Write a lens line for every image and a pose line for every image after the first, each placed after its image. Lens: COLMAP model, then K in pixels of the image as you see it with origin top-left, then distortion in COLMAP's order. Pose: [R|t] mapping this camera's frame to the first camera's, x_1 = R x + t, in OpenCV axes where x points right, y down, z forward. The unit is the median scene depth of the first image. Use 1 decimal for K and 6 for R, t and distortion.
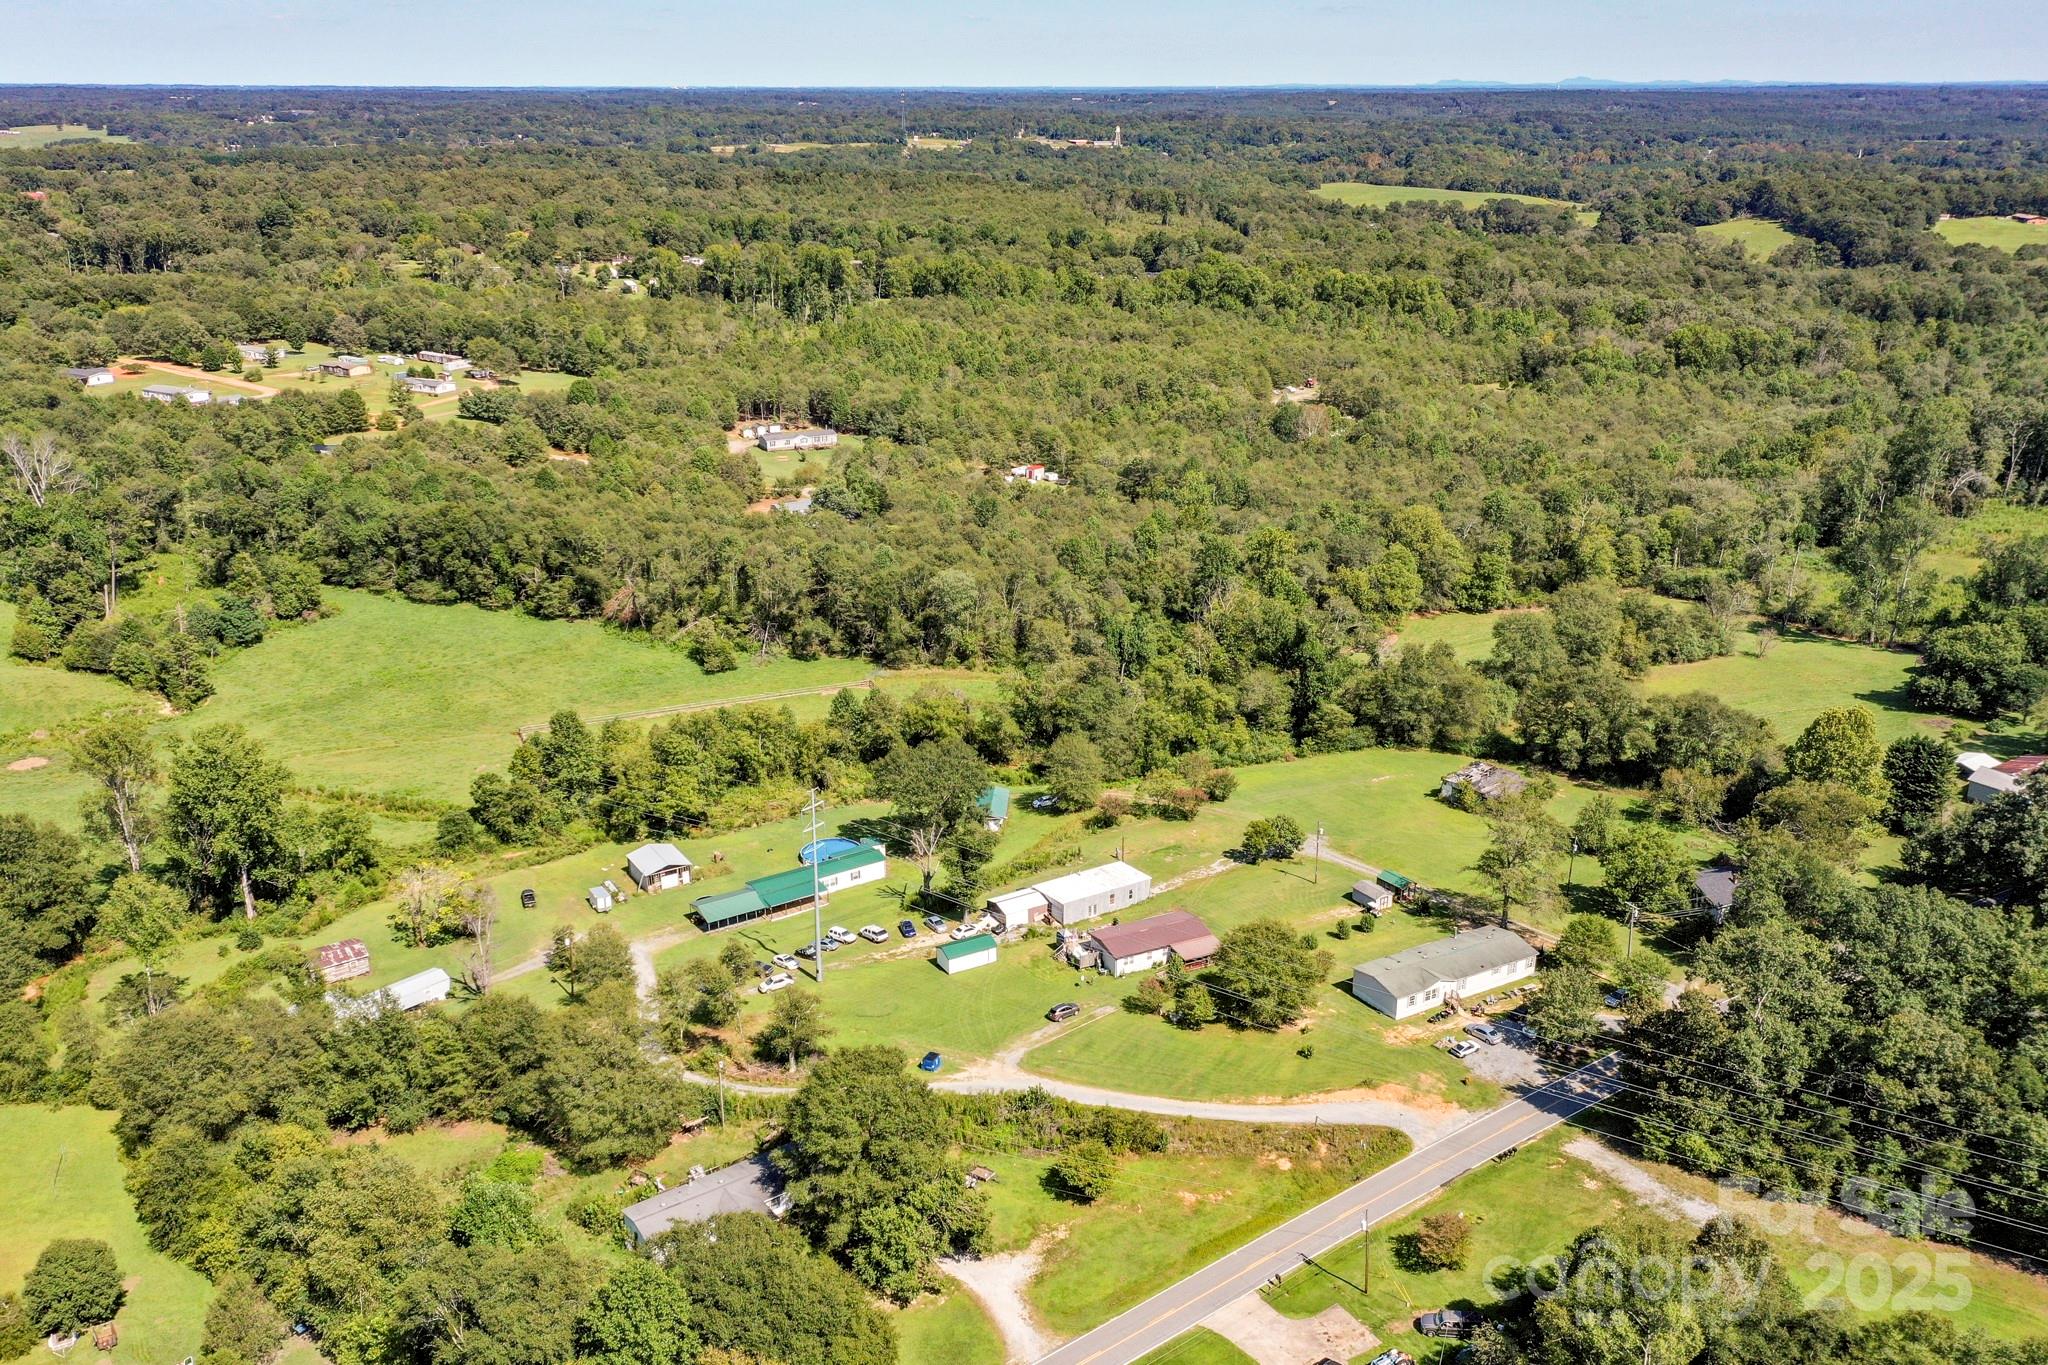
lens RADIAL K [[1678.8, 0, 1024.0], [0, 1678.8, 682.5], [0, 0, 1]] dist [0.021975, 0.001376]
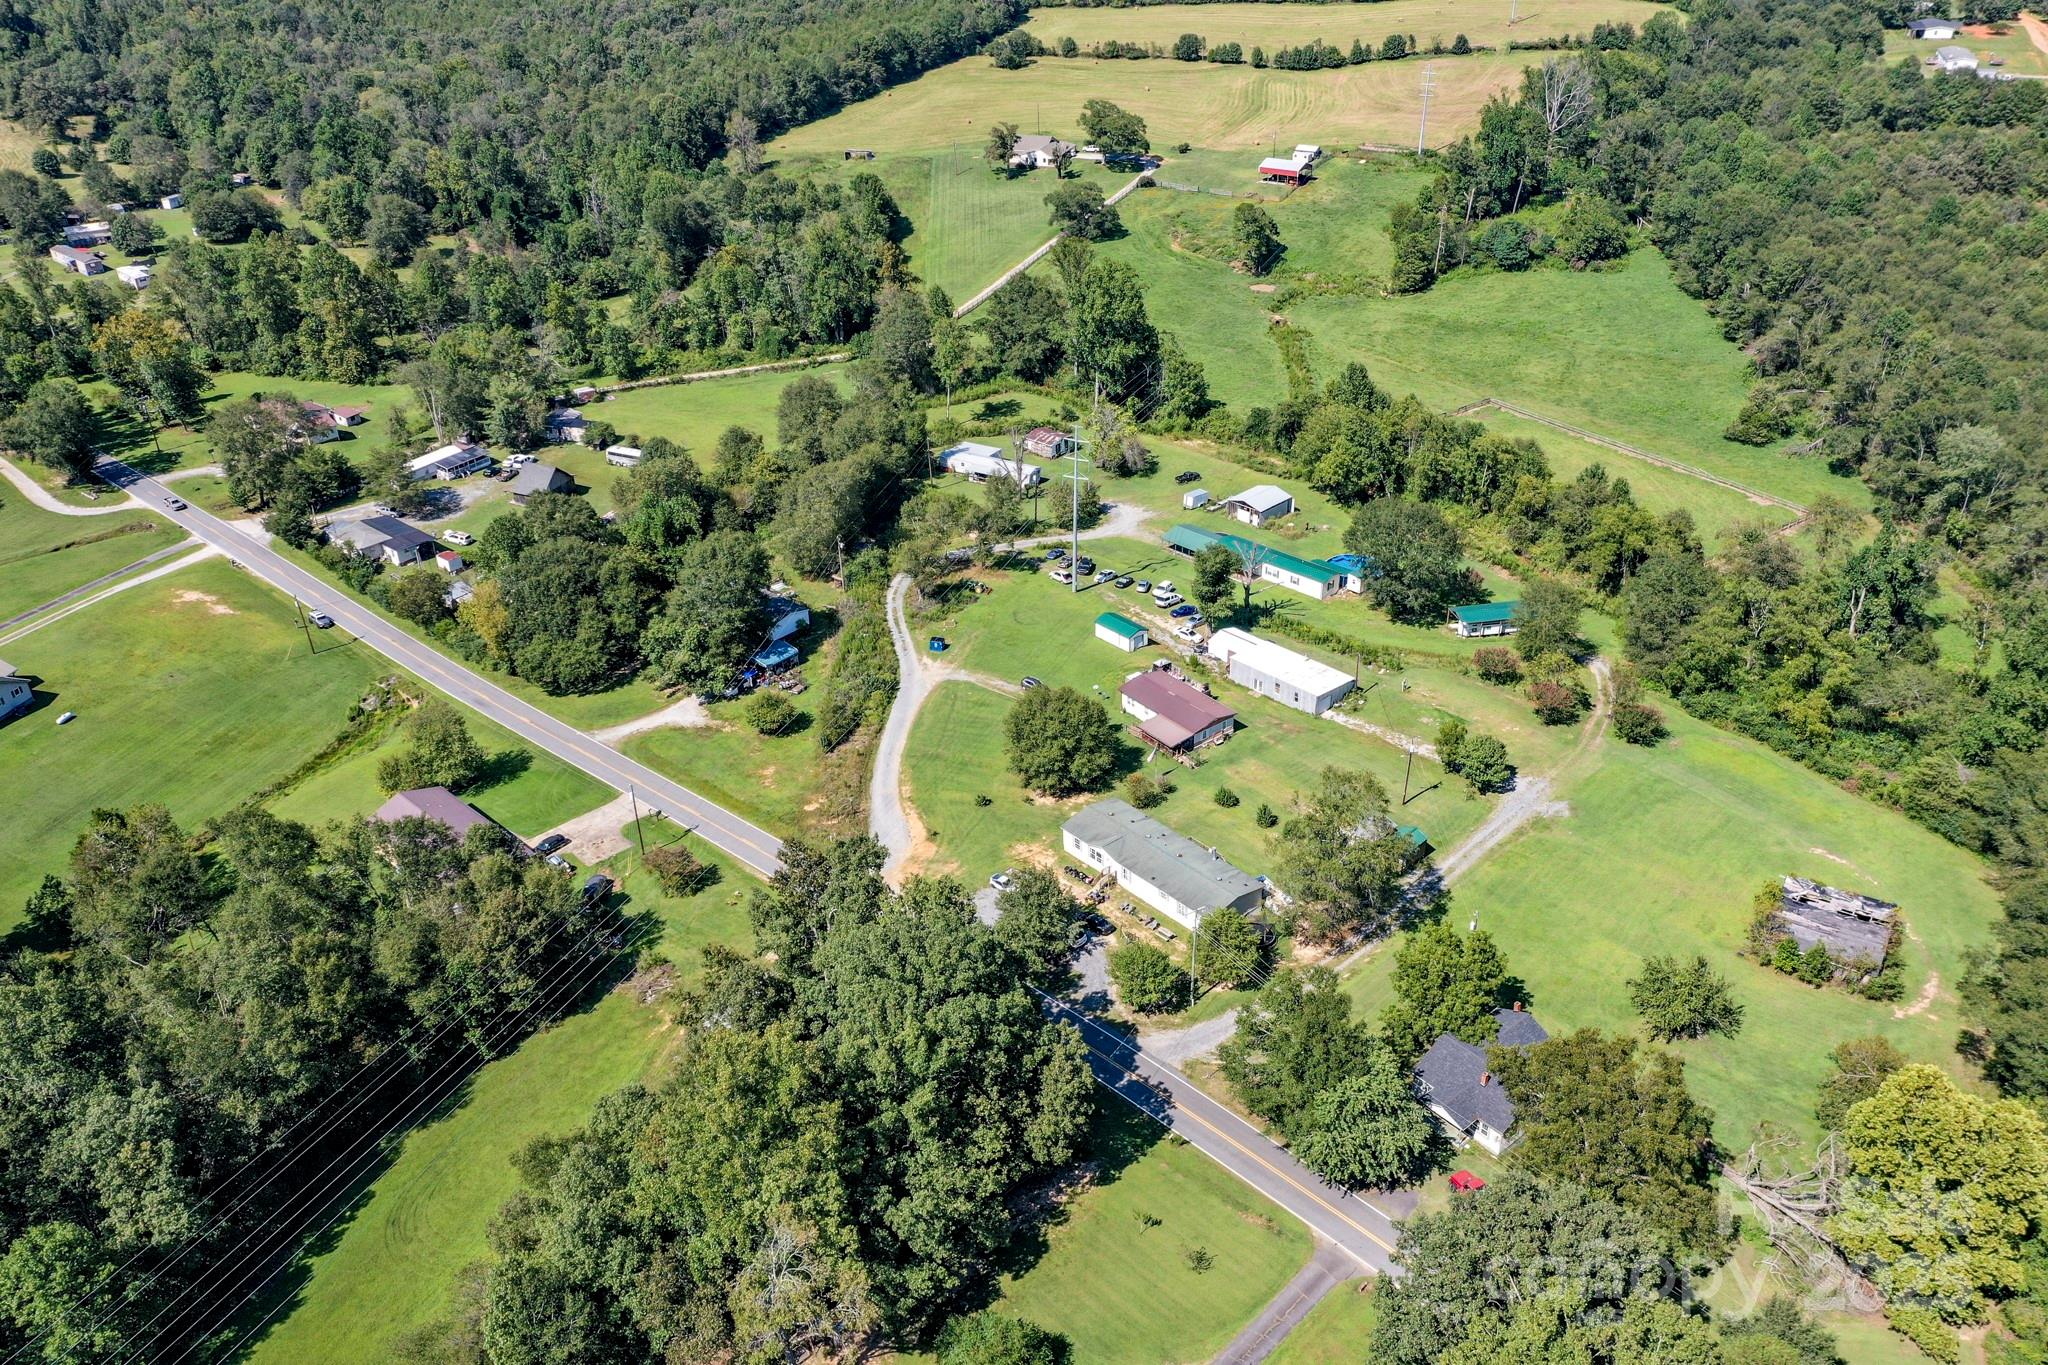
lens RADIAL K [[1620.0, 0, 1024.0], [0, 1620.0, 682.5], [0, 0, 1]] dist [0.024383, -0.004073]
pose [[0.211823, 0.490355, -0.845390, 0.541468], [-0.303711, 0.855217, 0.419957, -0.146753], [0.928919, 0.167798, 0.330080, 0.382567]]
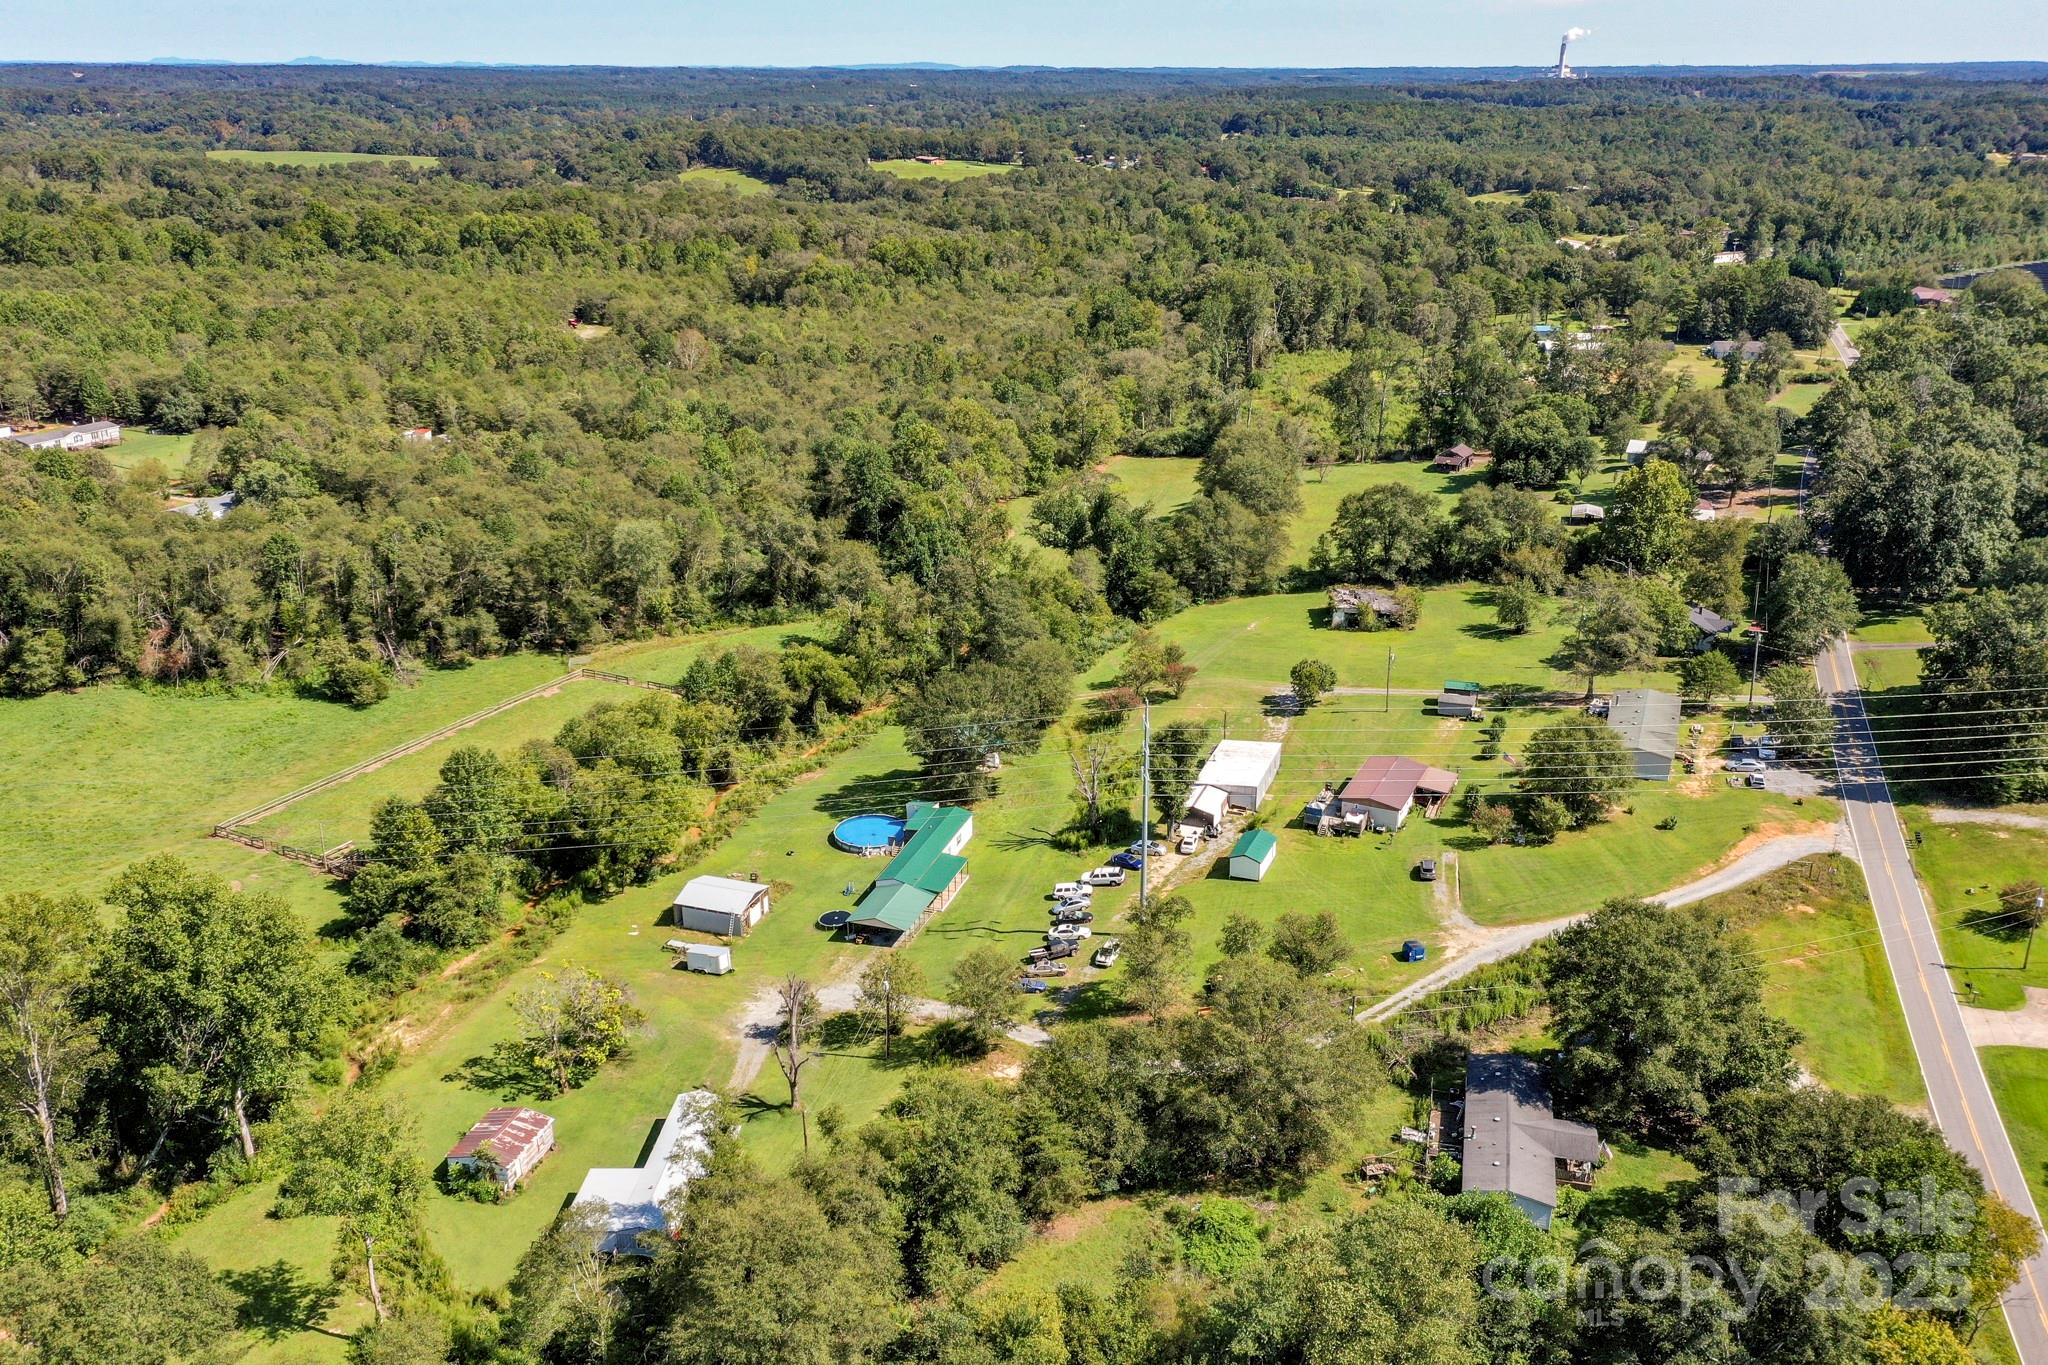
lens RADIAL K [[1704.4, 0, 1016.9], [0, 1704.4, 655.3], [0, 0, 1]] dist [0.030174, 0.004457]
pose [[0.781328, -0.204080, 0.589811, -0.406317], [0.208999, 0.976021, 0.060848, -0.014035], [-0.588086, 0.075728, 0.805245, 0.217485]]
